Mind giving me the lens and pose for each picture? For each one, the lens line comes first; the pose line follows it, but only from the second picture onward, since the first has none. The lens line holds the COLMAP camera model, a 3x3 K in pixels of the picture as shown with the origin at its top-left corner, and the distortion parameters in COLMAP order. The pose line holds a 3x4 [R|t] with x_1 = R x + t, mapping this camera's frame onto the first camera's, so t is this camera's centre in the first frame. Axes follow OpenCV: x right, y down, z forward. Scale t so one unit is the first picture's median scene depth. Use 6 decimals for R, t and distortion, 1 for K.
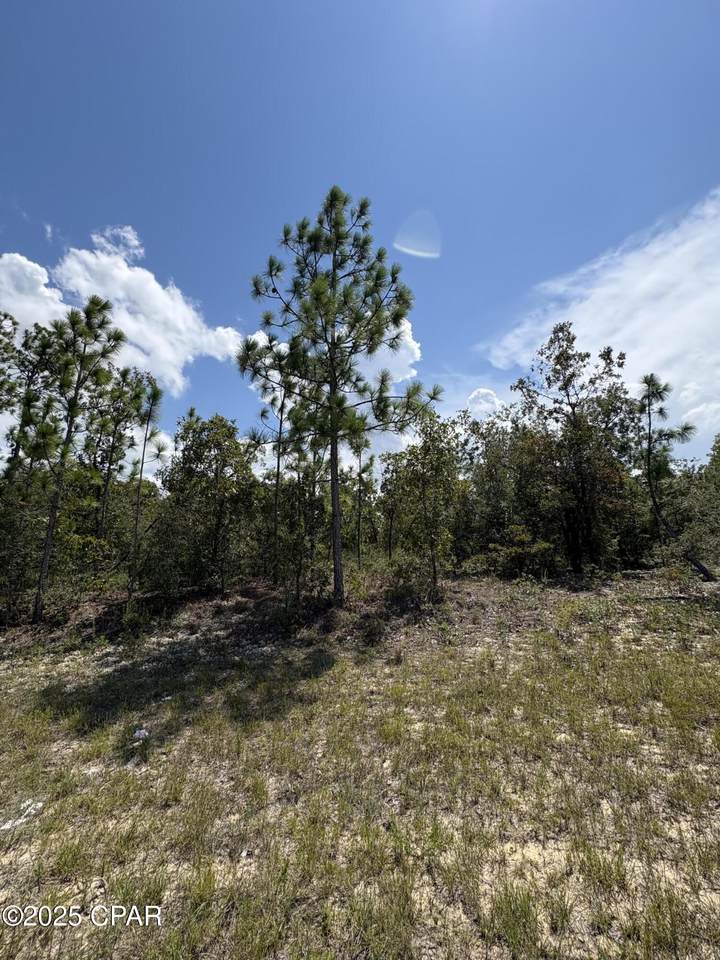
lens RADIAL K [[386.7, 0, 362.3], [0, 386.7, 483.0], [0, 0, 1]] dist [0.000466, -0.000360]
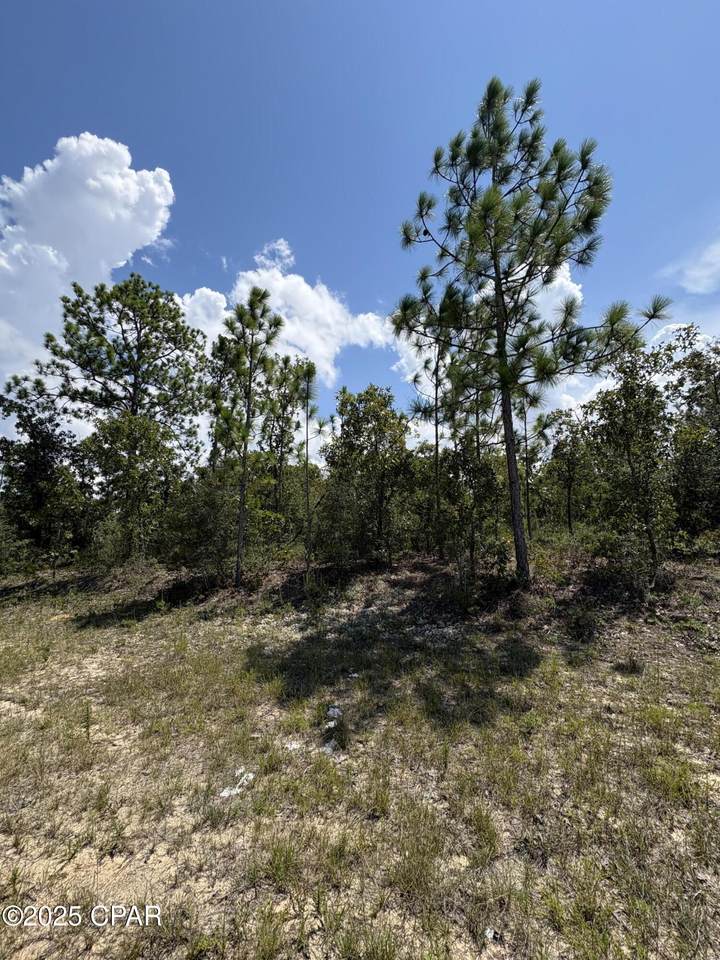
lens RADIAL K [[380.8, 0, 357.2], [0, 380.8, 482.3], [0, 0, 1]] dist [0.000952, -0.000023]
pose [[0.925485, -0.044192, -0.376198, -0.073449], [0.065365, 0.996904, 0.043699, 0.025725], [0.373102, -0.065033, 0.925508, 0.099020]]
